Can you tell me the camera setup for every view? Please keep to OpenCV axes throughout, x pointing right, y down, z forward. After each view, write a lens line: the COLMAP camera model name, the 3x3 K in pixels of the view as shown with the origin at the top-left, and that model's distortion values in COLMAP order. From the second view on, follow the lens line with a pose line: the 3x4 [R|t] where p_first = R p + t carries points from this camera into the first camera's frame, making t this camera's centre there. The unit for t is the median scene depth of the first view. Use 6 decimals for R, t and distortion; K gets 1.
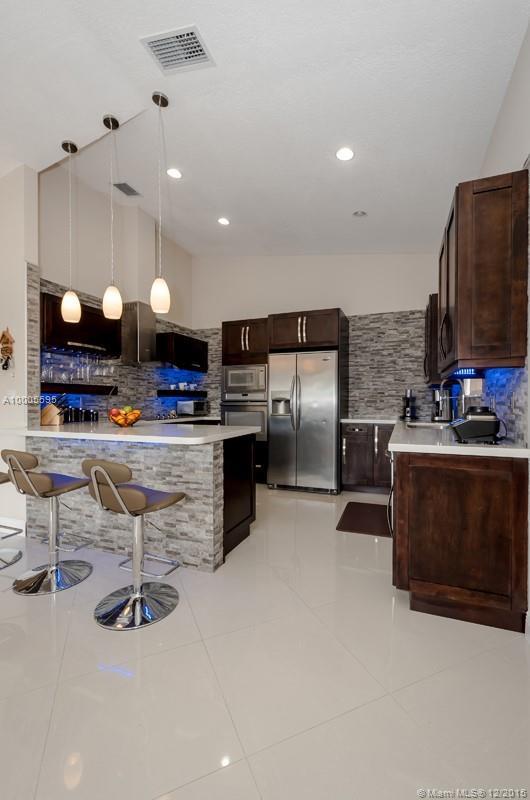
lens RADIAL K [[363.7, 0, 261.5], [0, 363.7, 420.8], [0, 0, 1]] dist [0.008432, -0.002293]
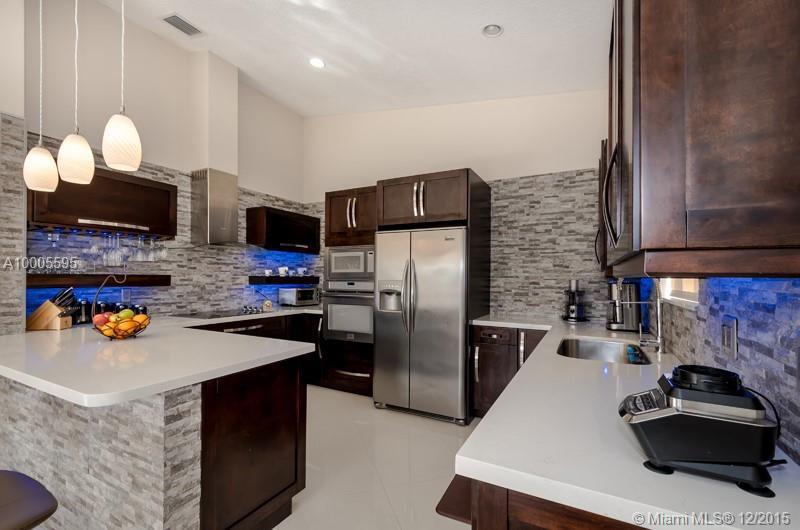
lens RADIAL K [[363.7, 0, 374.8], [0, 363.7, 285.7], [0, 0, 1]] dist [0.008432, -0.002293]
pose [[0.987646, 0.013960, -0.156081, 0.145208], [-0.018778, 0.999390, -0.029435, -0.050857], [0.155575, 0.032003, 0.987306, 0.261610]]
